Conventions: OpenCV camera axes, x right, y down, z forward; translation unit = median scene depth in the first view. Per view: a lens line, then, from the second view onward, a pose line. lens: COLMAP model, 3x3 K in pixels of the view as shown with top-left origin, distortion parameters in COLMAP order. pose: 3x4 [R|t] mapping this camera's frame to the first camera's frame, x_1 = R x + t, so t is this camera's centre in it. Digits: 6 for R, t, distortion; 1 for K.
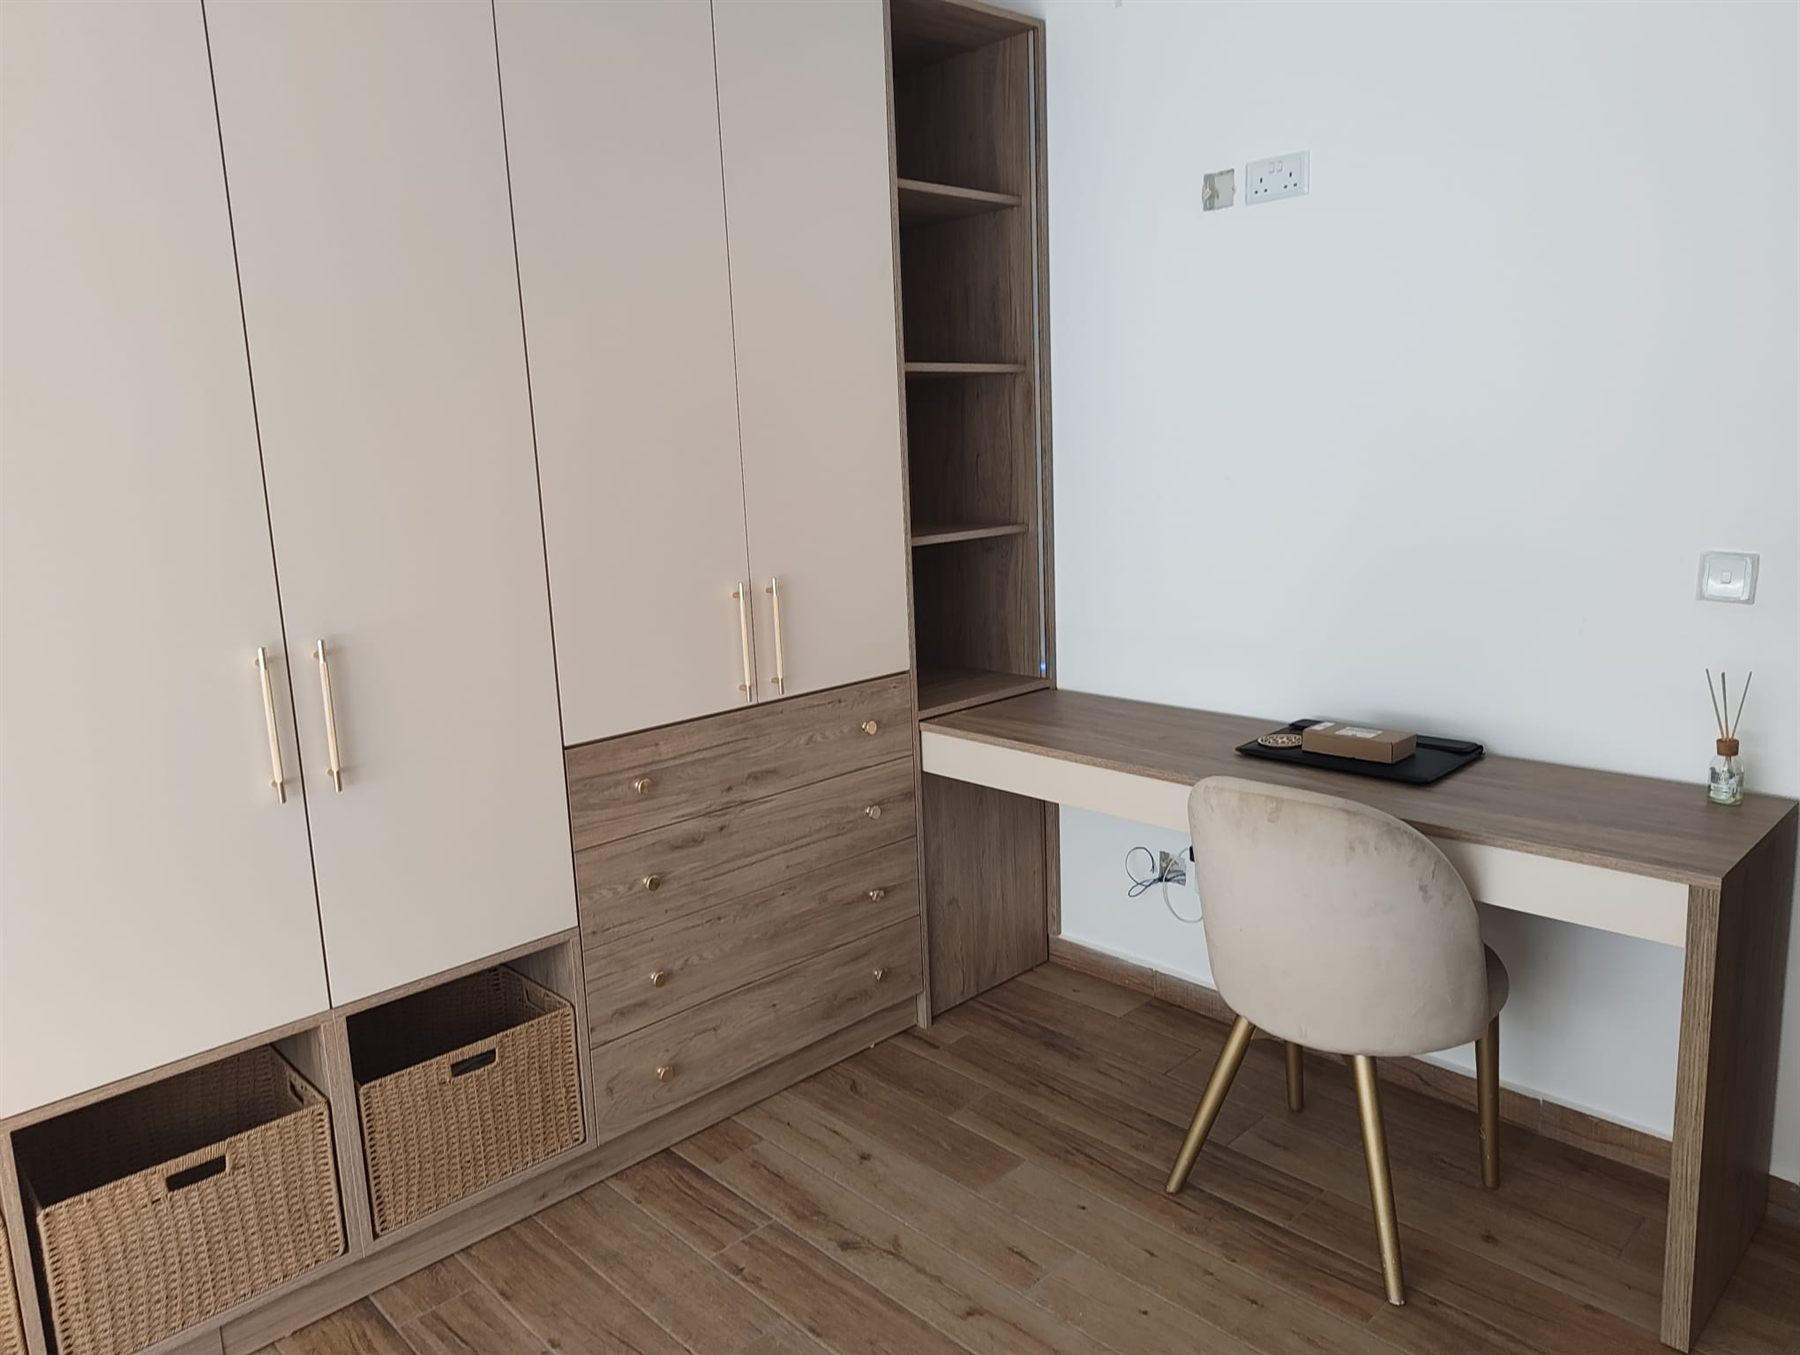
lens RADIAL K [[1250.9, 0, 895.2], [0, 1250.9, 664.2], [0, 0, 1]] dist [0.009983, -0.005989]
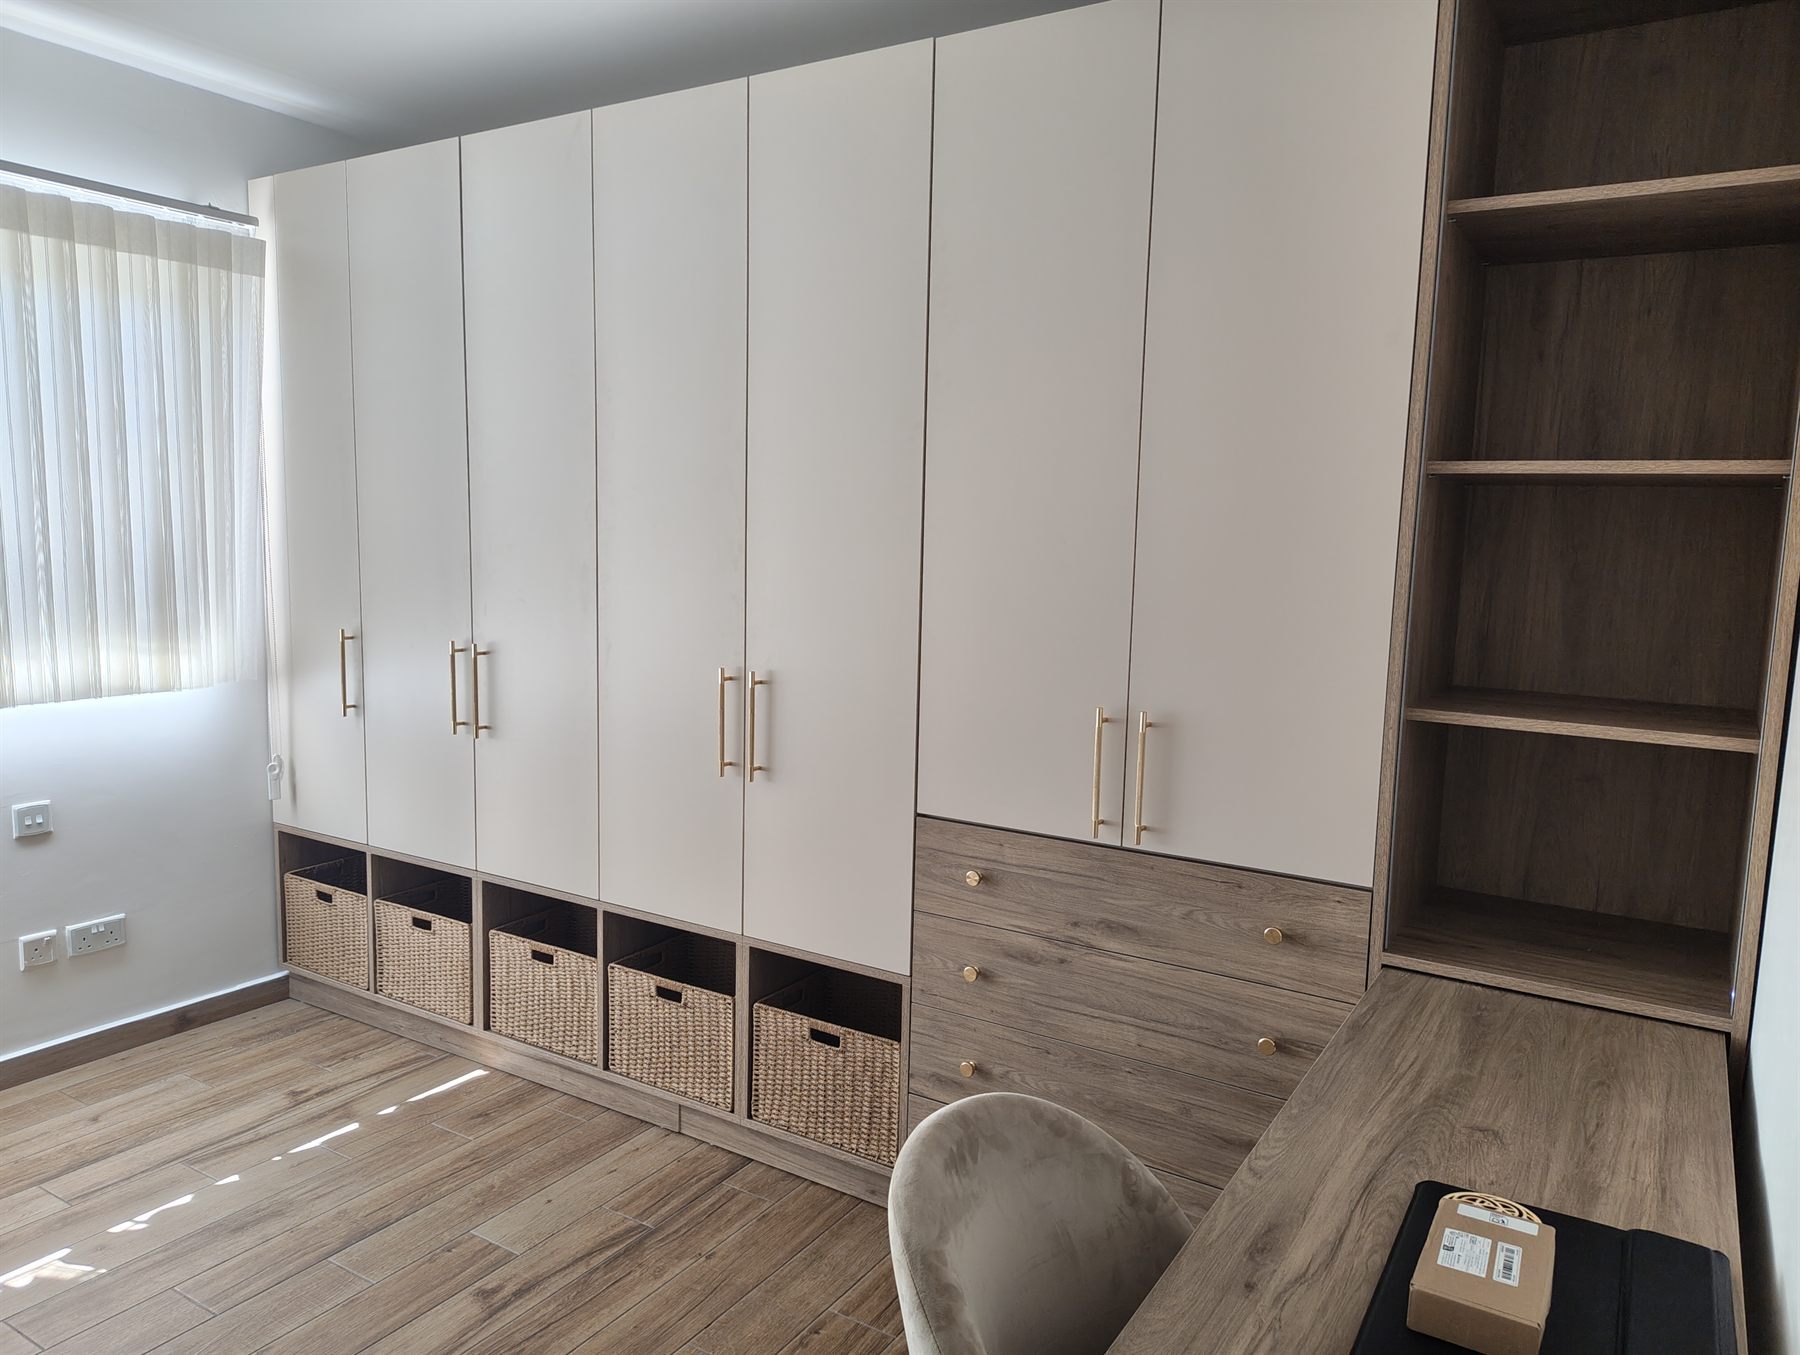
lens RADIAL K [[1250.9, 0, 896.3], [0, 1250.9, 682.6], [0, 0, 1]] dist [0.009983, -0.005989]
pose [[0.240269, 0.175136, -0.954776, 0.698142], [-0.205506, 0.970472, 0.126299, -0.165580], [0.948703, 0.165866, 0.269166, 0.607427]]
